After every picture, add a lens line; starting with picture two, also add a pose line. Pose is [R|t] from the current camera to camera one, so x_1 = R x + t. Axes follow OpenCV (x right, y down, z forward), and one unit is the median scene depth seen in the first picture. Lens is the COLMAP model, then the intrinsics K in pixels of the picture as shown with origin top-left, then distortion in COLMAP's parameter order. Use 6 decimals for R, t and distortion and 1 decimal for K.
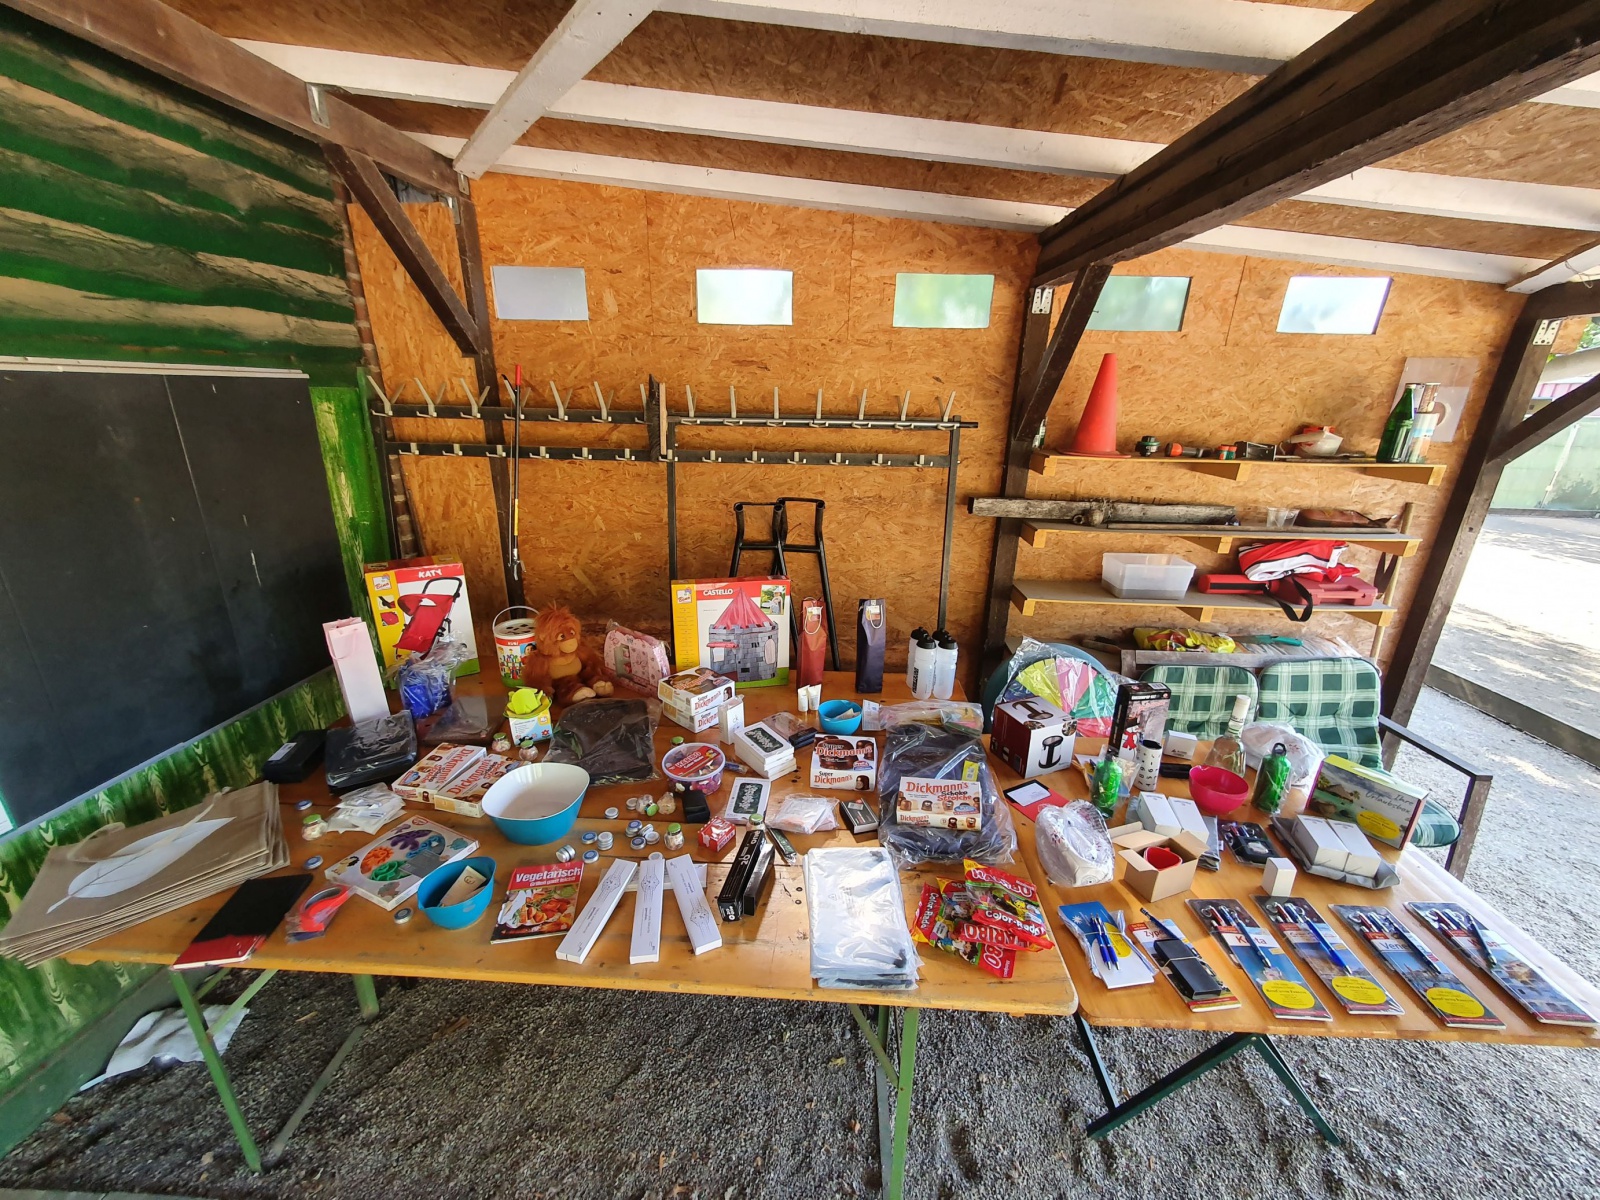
lens RADIAL K [[627.6, 0, 798.8], [0, 627.6, 609.2], [0, 0, 1]] dist [0.008922, 0.000061]
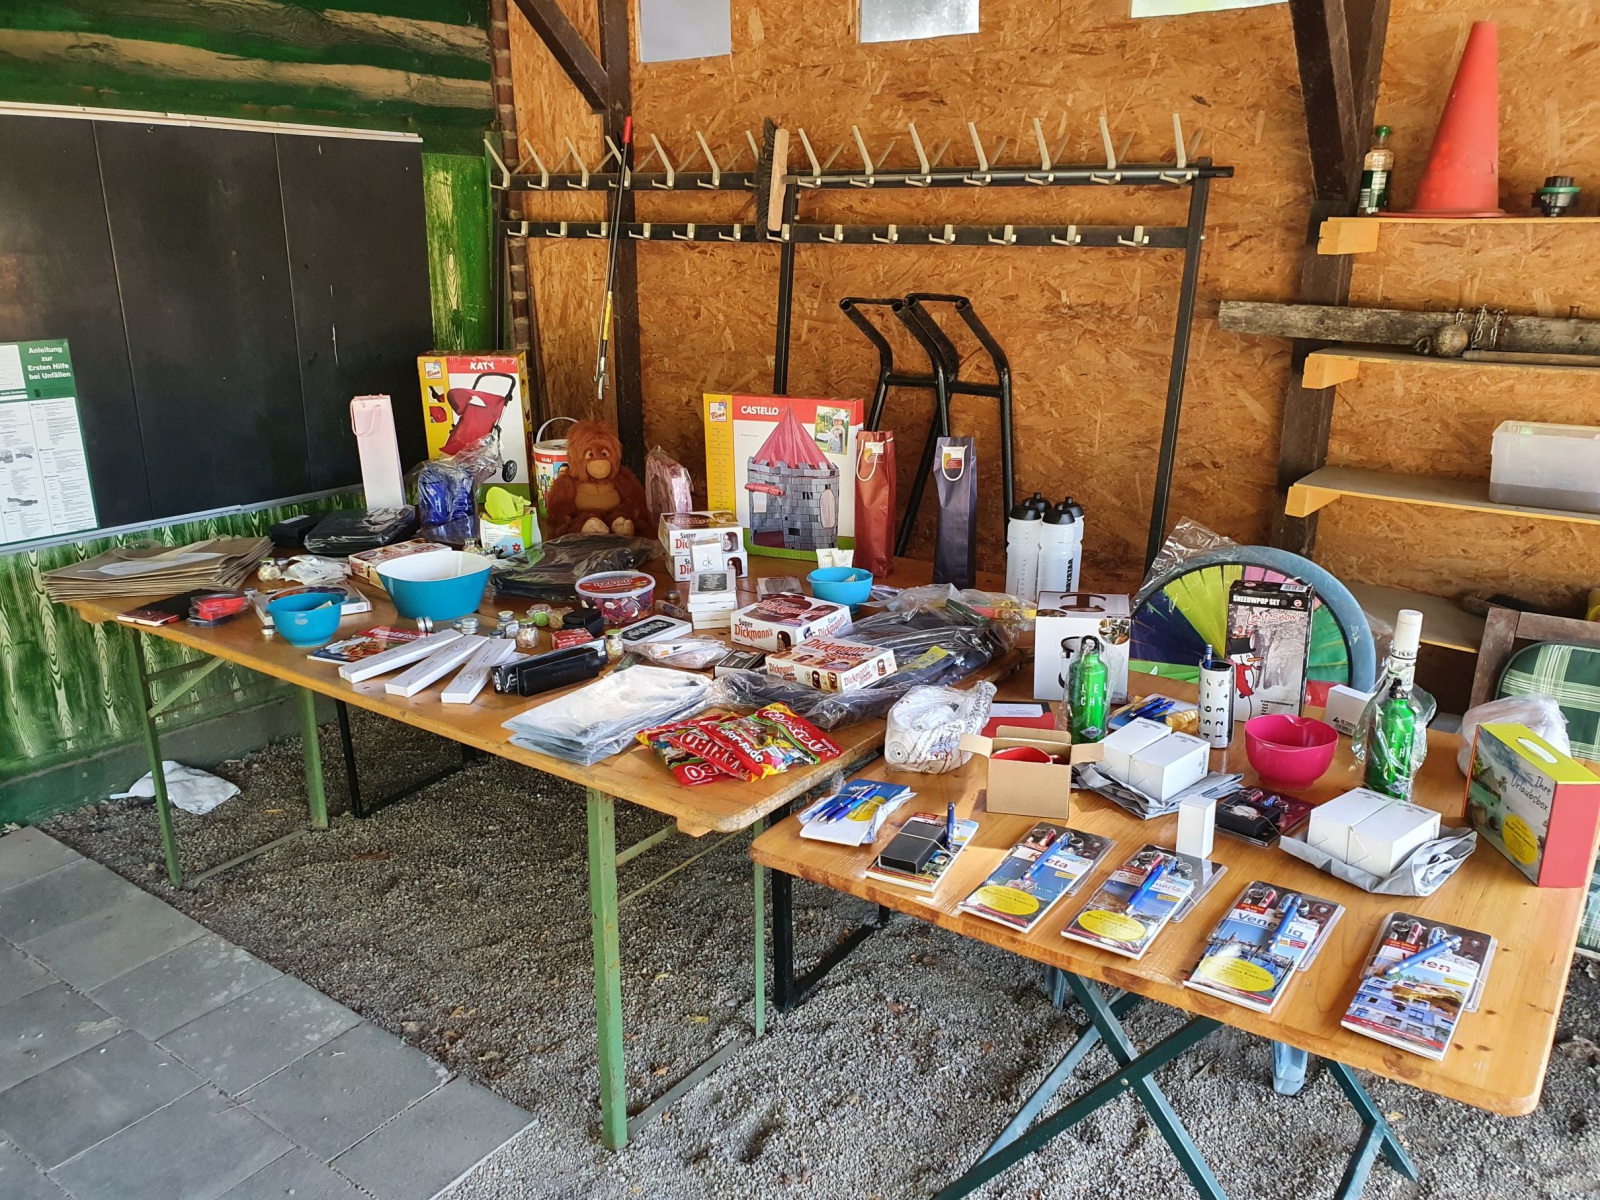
lens RADIAL K [[1235.8, 0, 800.0], [0, 1235.8, 600.0], [0, 0, 1]] dist [0.028357, 0.005119]
pose [[0.839713, 0.143374, -0.523761, 0.624039], [-0.166822, 0.985984, 0.002447, 0.161891], [0.516771, 0.085320, 0.851861, -0.146805]]
